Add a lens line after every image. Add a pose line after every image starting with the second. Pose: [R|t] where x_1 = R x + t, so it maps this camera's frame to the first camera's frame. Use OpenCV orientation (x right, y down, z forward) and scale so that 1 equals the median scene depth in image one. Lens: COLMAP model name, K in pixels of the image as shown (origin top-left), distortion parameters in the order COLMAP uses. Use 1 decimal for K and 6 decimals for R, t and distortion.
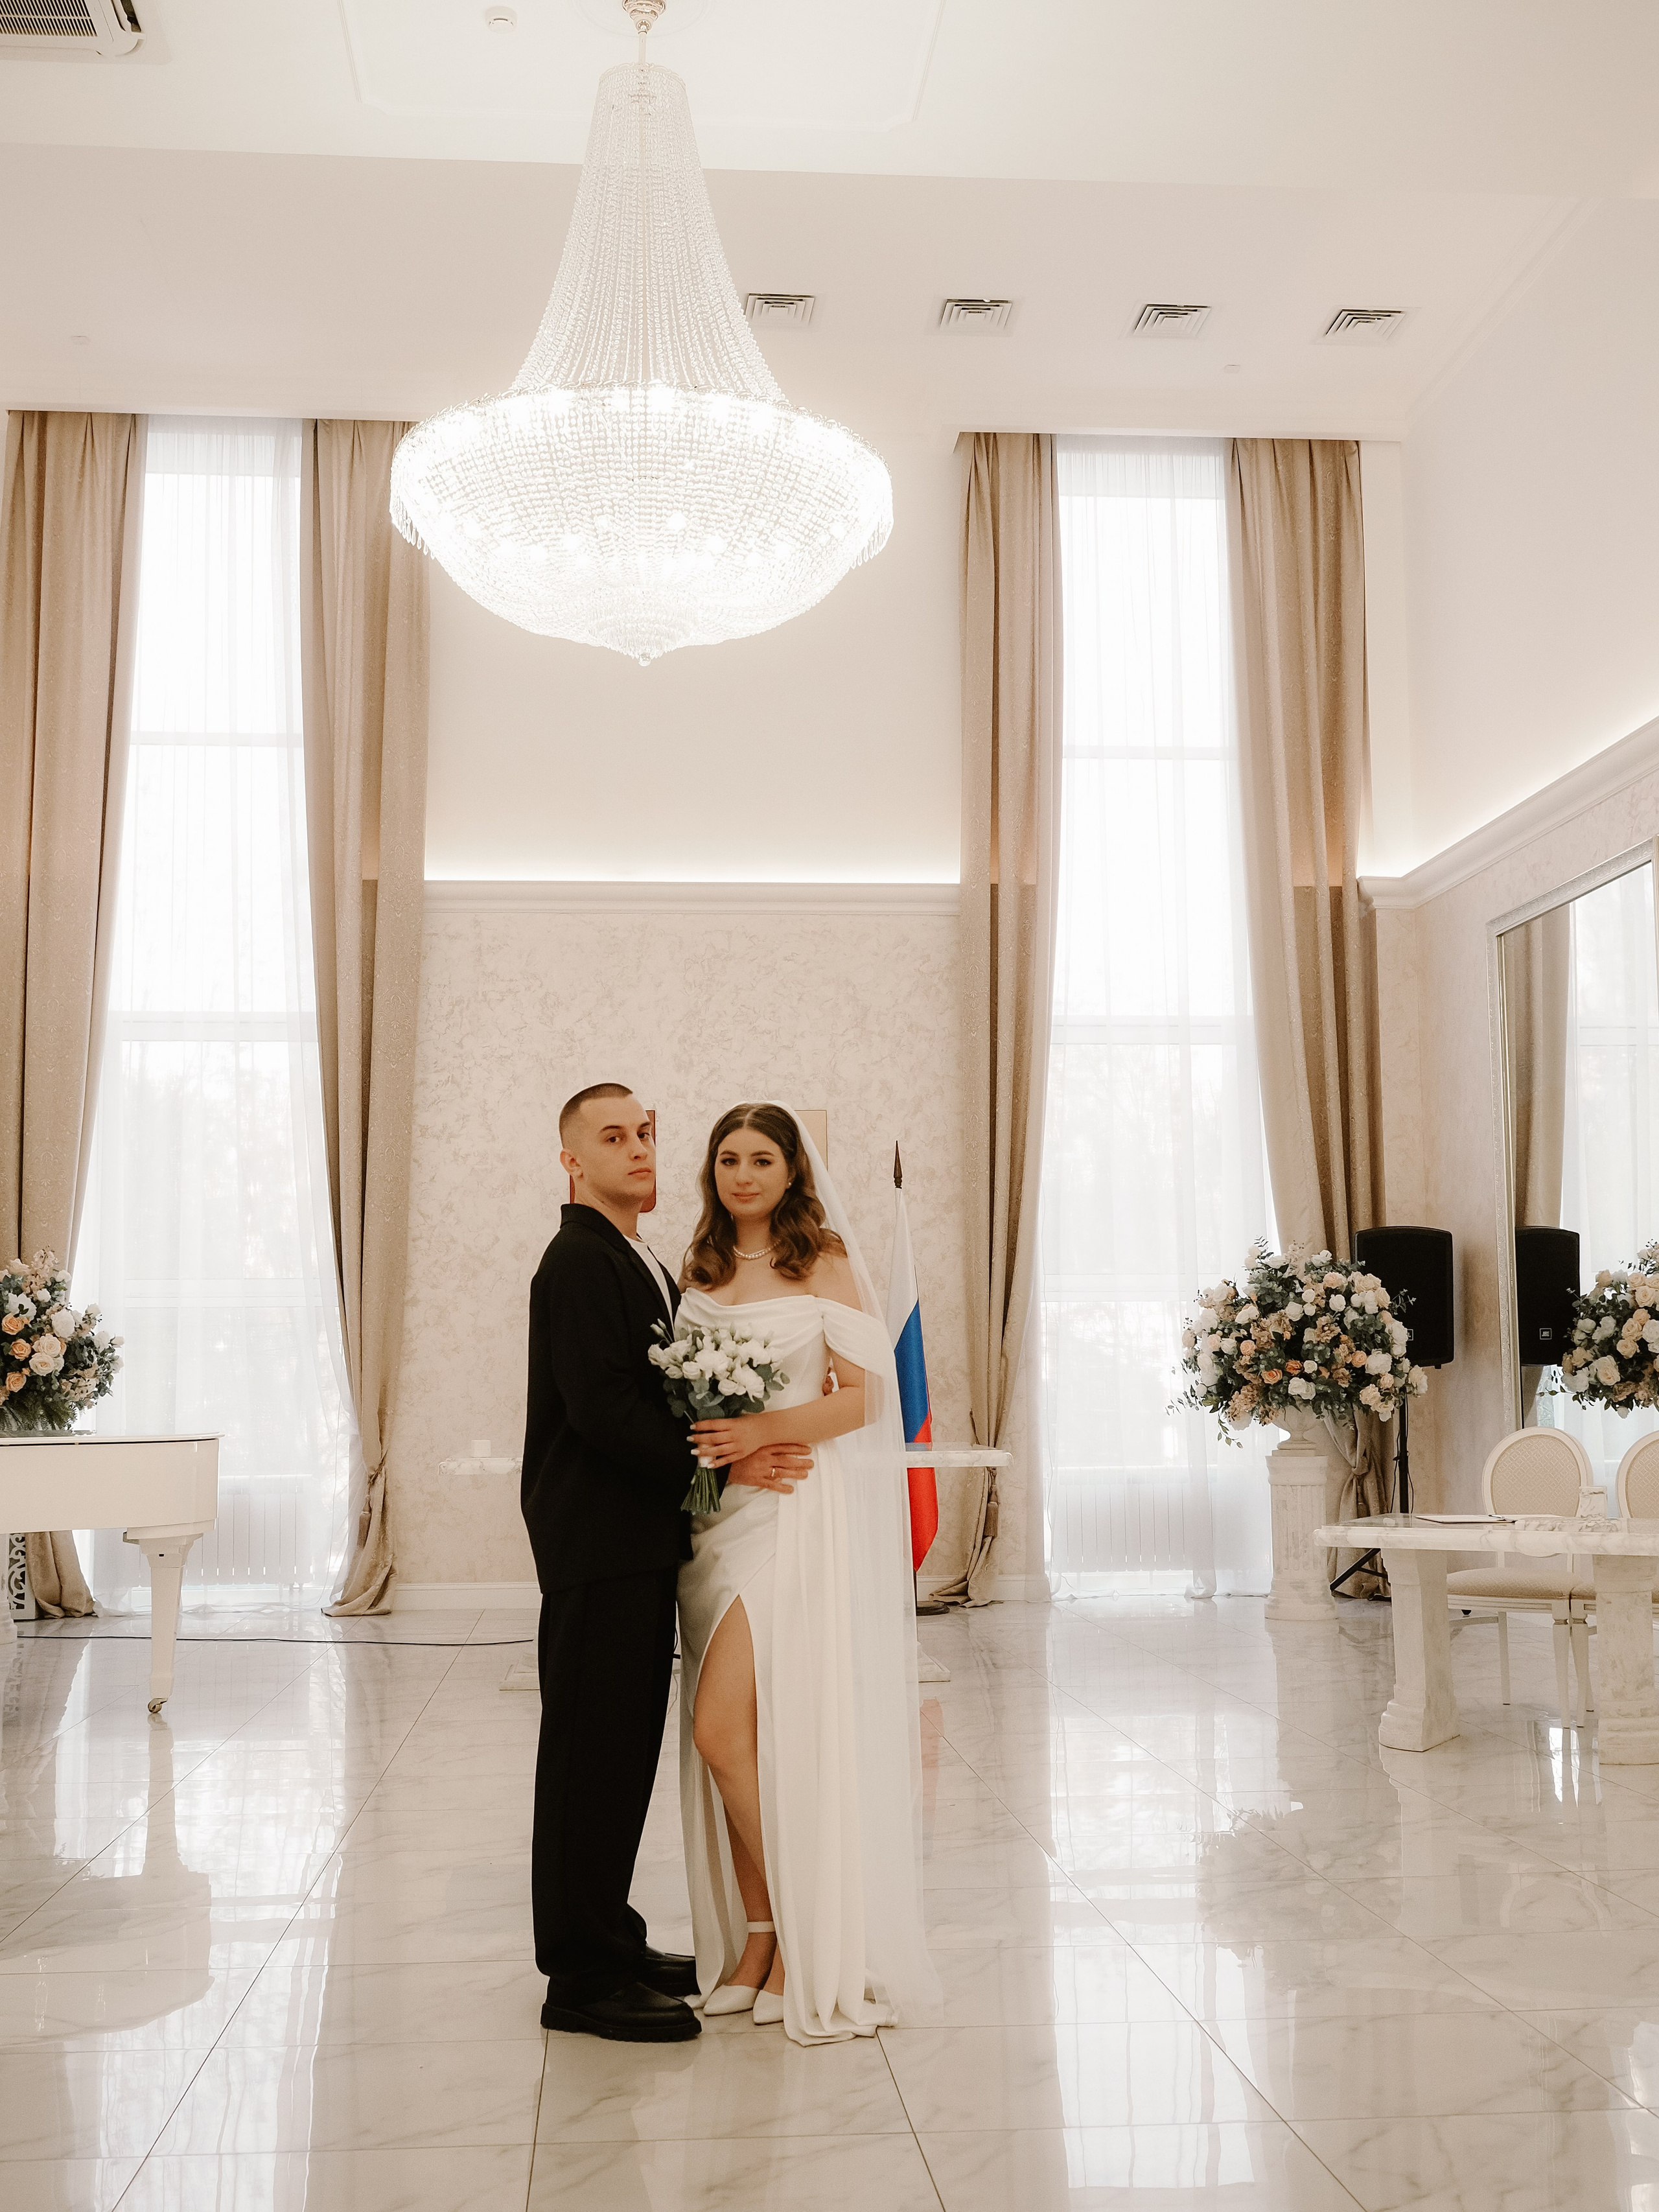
lens RADIAL K [[2473.6, 0, 829.5], [0, 2473.6, 1106.0], [0, 0, 1]] dist [0.017947, -0.013353]
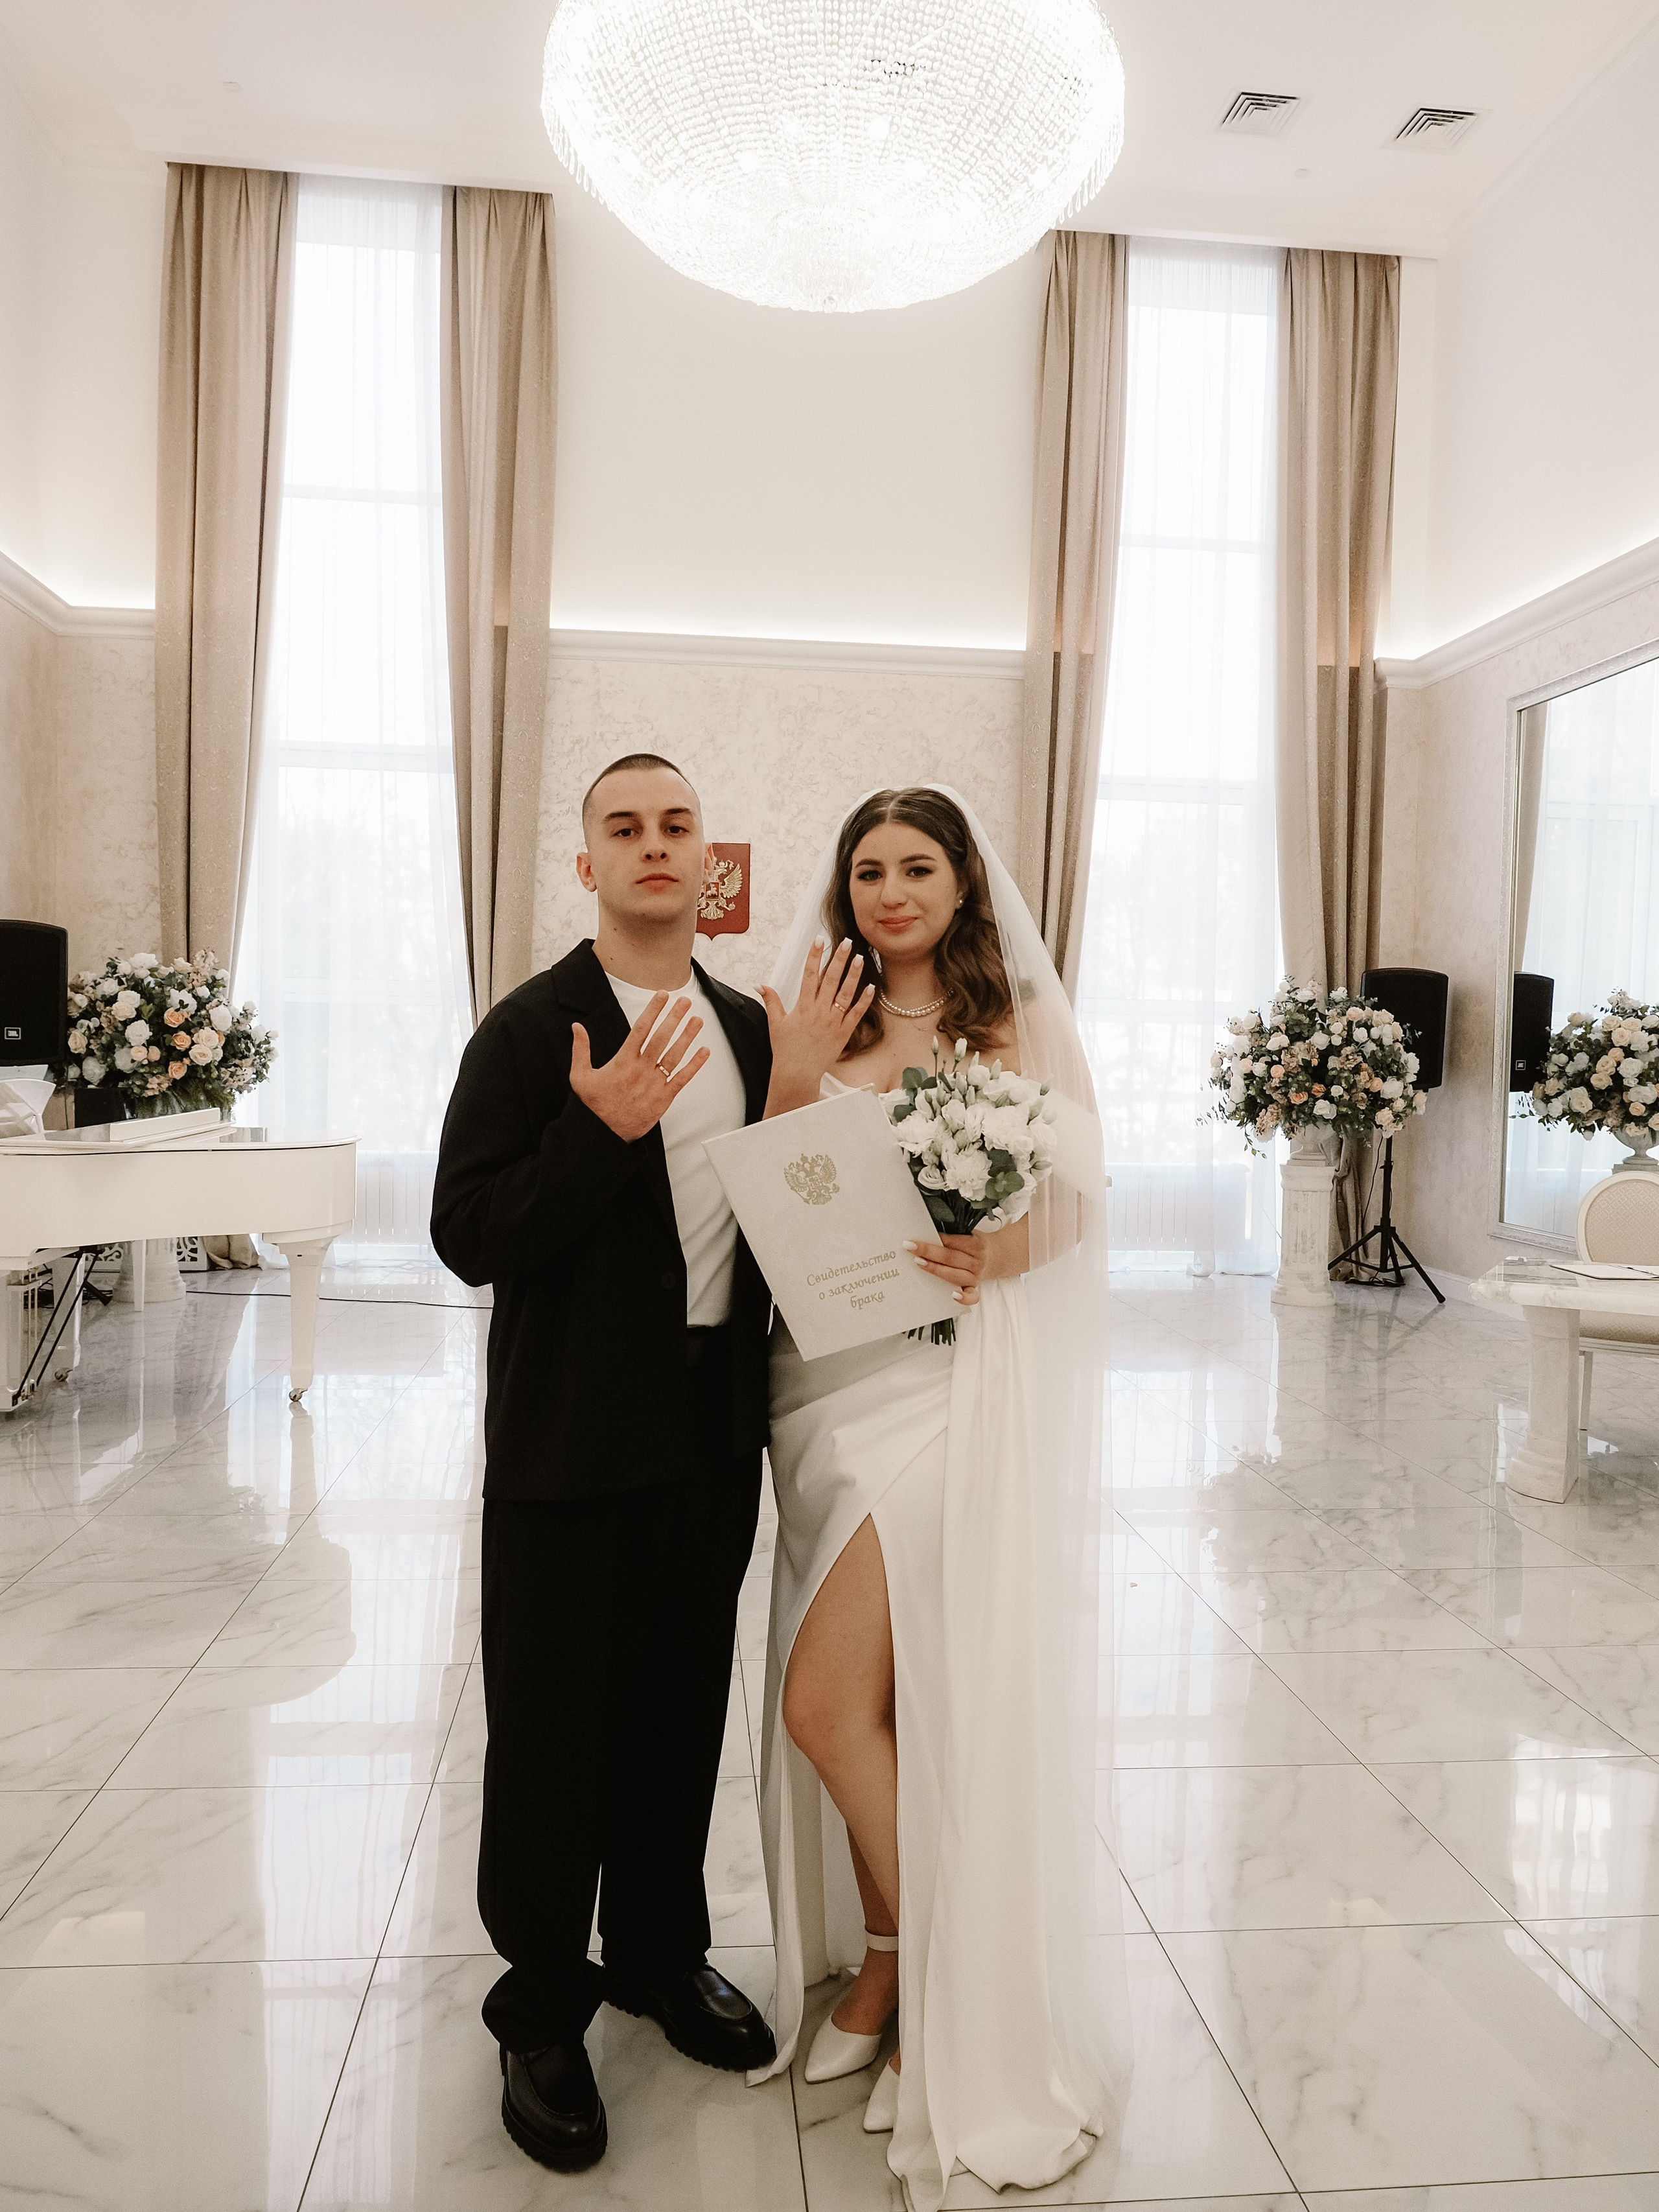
lens RADIAL K [[1701.2, 0, 832.7], [0, 1701.2, 1089.7], [0, 0, 1]] dist [-0.008803, 0.008940]
pose [[0.999284, 0.031242, 0.021349, -0.047045], [-0.033810, 0.990541, 0.132988, 0.008652], [-0.016992, -0.133615, 0.990888, 0.215611]]
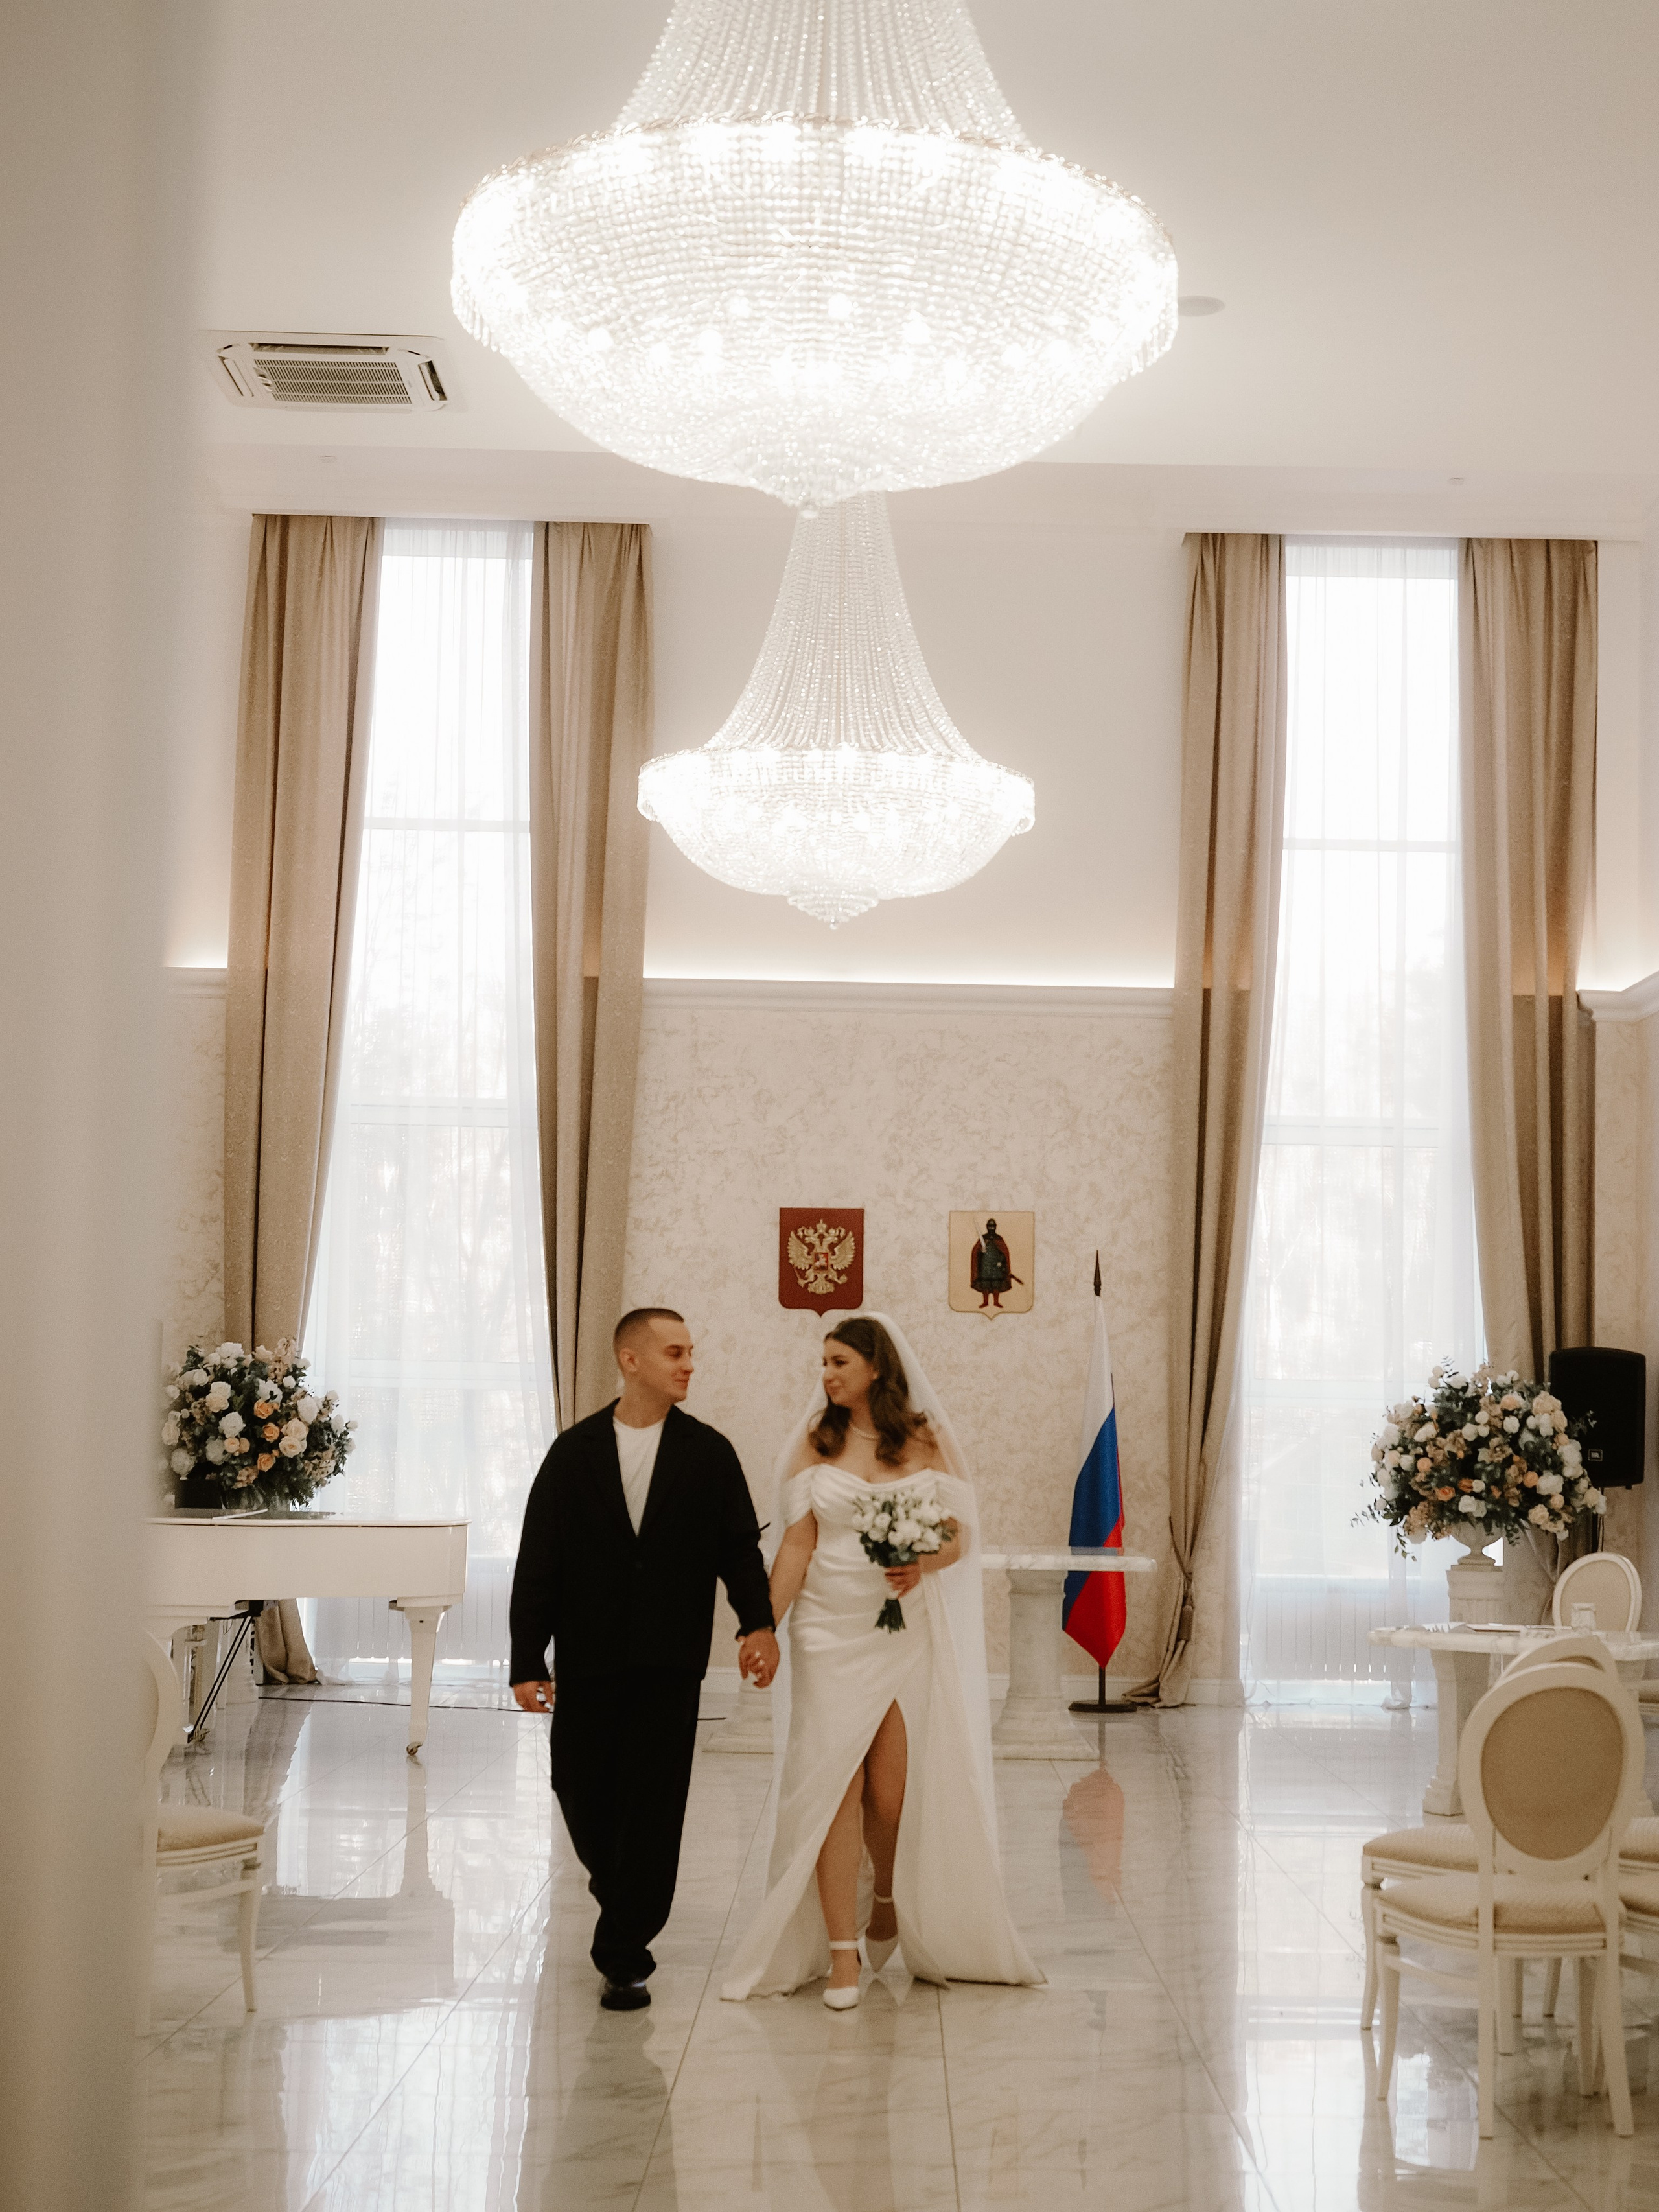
lens RADIAL K [[3702.5, 0, 887.7], [0, 3702.5, 1104.0], [0, 0, 1]] dist [0.020987, -0.143548]
pose [[0.995930, 0.023812, -0.086927, 0.071396], [-0.021815, 0.999477, 0.023853, -0.079142], [0.087449, -0.021860, 0.995929, -0.518656]]
